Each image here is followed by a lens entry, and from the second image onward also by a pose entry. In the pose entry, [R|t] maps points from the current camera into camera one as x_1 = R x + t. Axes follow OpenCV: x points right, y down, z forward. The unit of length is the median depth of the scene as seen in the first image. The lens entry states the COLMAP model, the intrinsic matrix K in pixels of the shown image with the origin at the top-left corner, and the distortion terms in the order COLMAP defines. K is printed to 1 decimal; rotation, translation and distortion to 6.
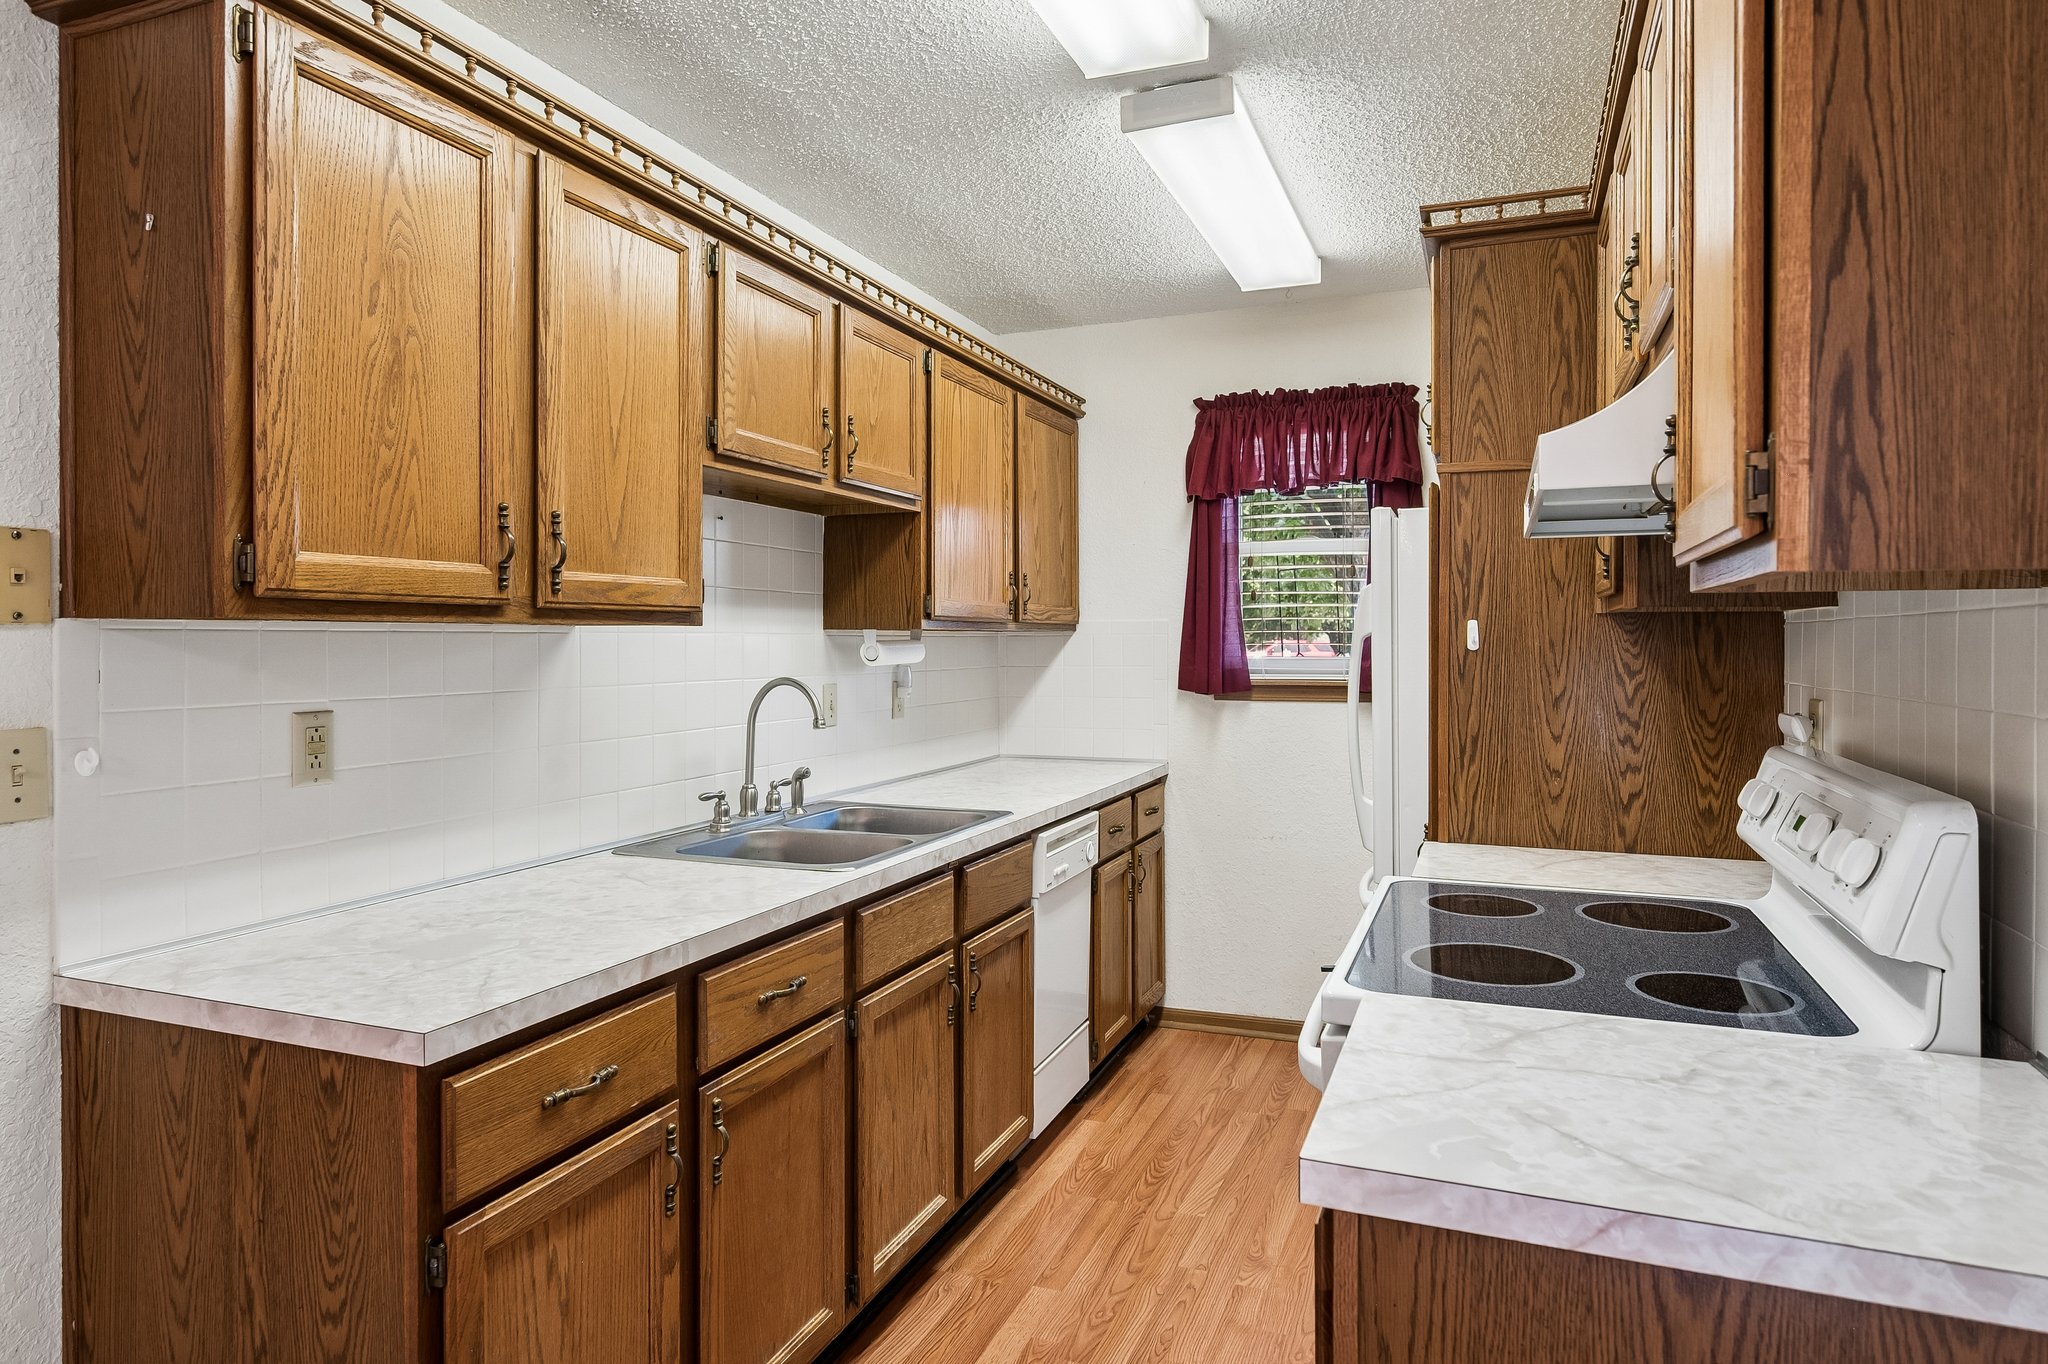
lens RADIAL K [[1203.0, 0, 1028.6], [0, 1203.0, 638.8], [0, 0, 1]] dist [-0.001191, 0.000355]
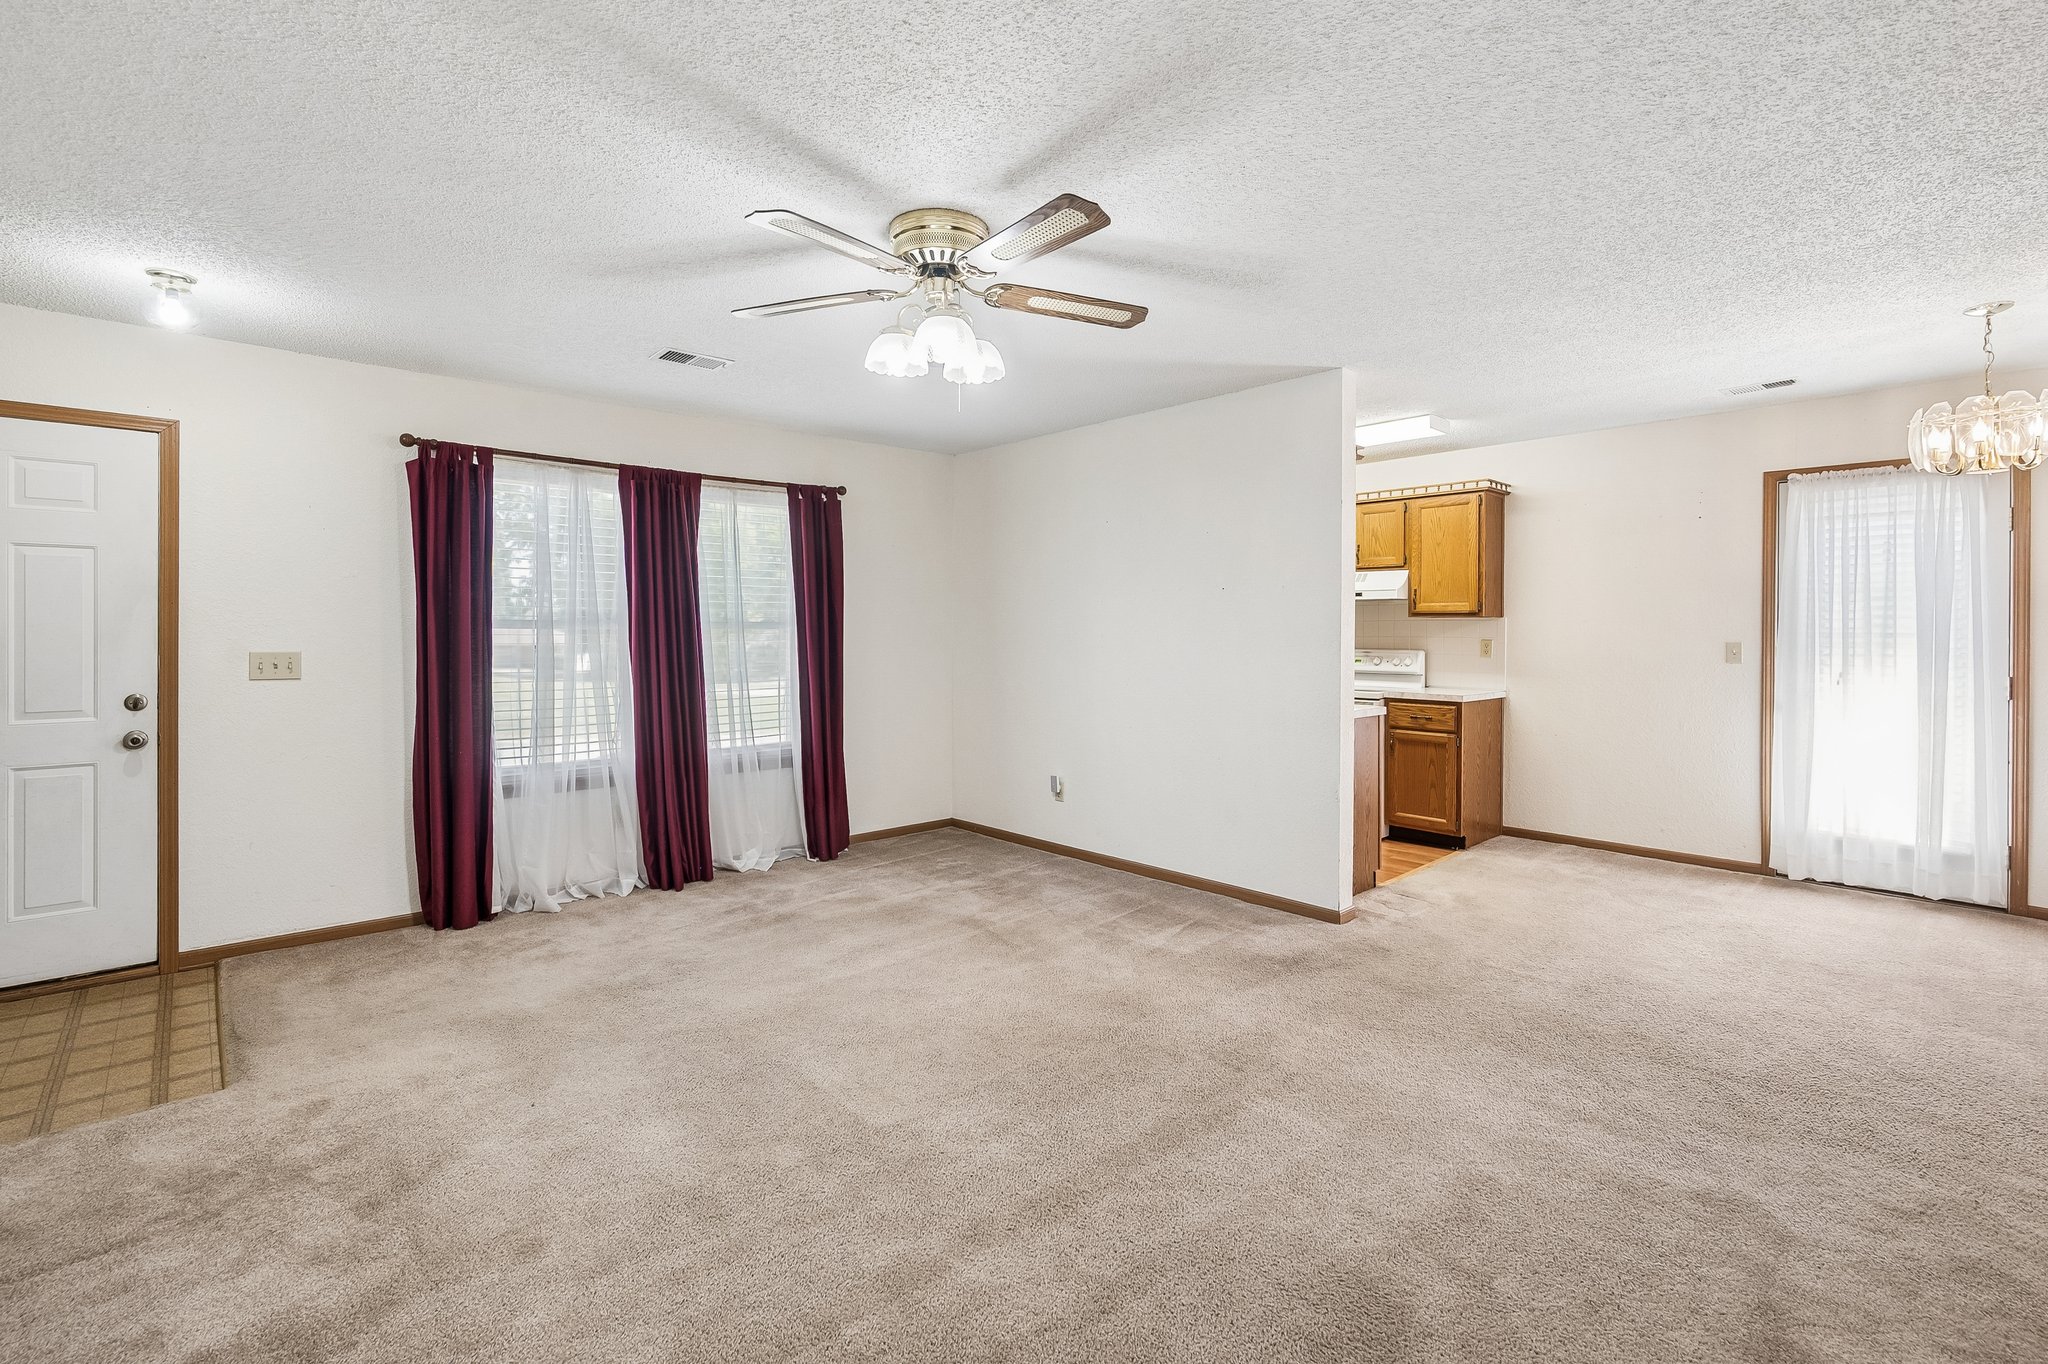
lens RADIAL K [[908.2, 0, 1025.3], [0, 908.2, 636.4], [0, 0, 1]] dist [-0.000075, 0.000232]
pose [[0.437547, -0.002160, 0.899193, -2.336846], [-0.000663, 0.999996, 0.002724, 0.026737], [-0.899195, -0.001788, 0.437544, 0.396267]]
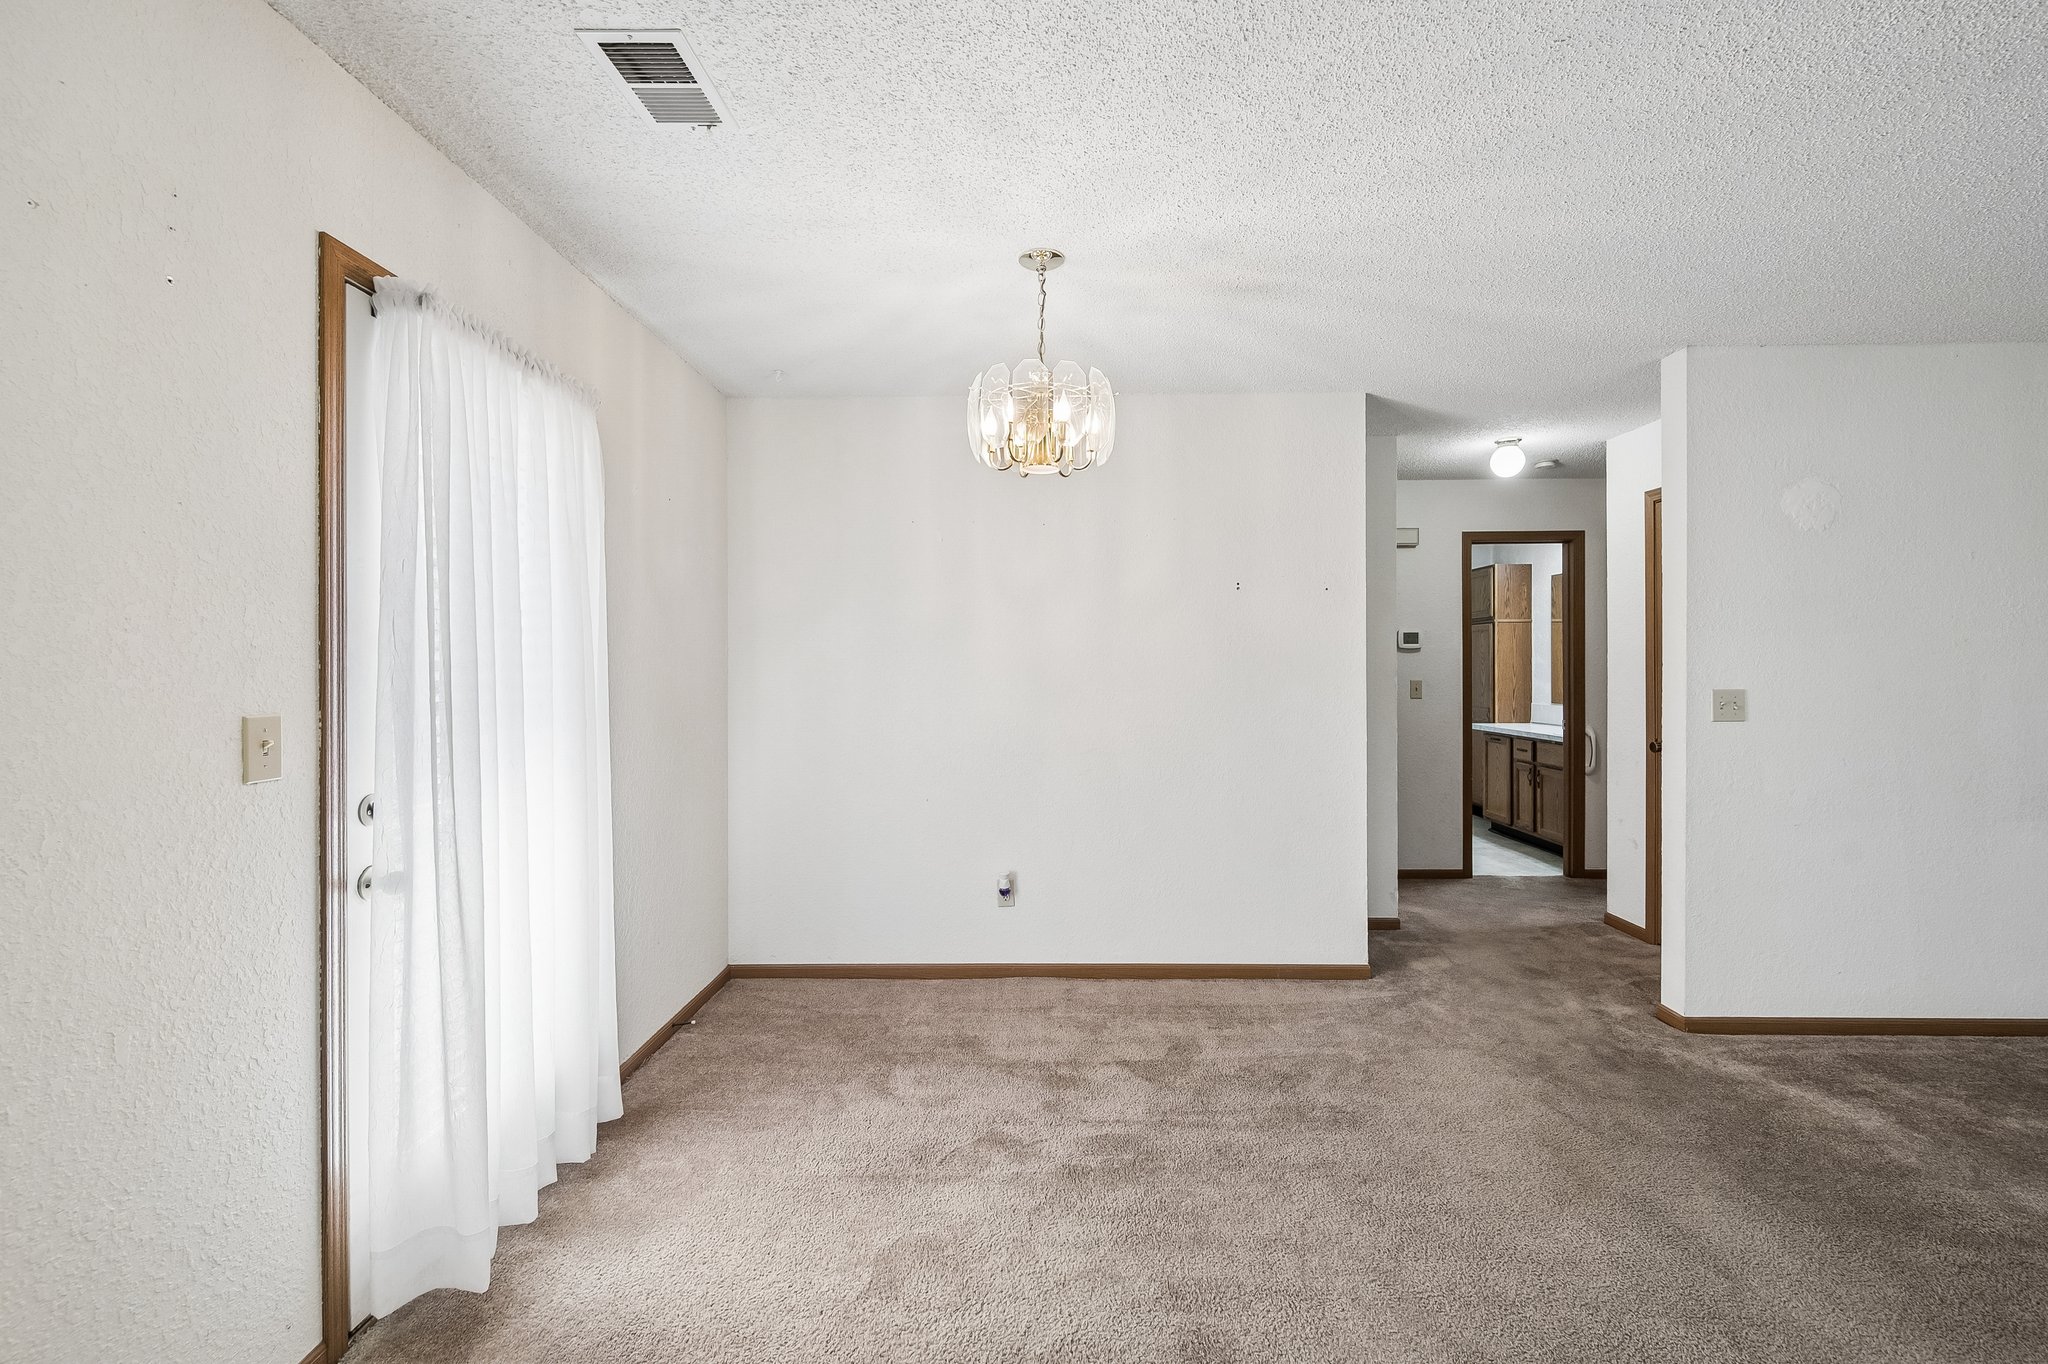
lens RADIAL K [[877.3, 0, 1024.0], [0, 877.3, 682.0], [0, 0, 1]] dist [-0.000810, 0.001105]
pose [[-0.938428, 0.011822, -0.345272, -0.135084], [0.007061, 0.999862, 0.015042, 0.013979], [0.345402, 0.011677, -0.938382, 0.642349]]
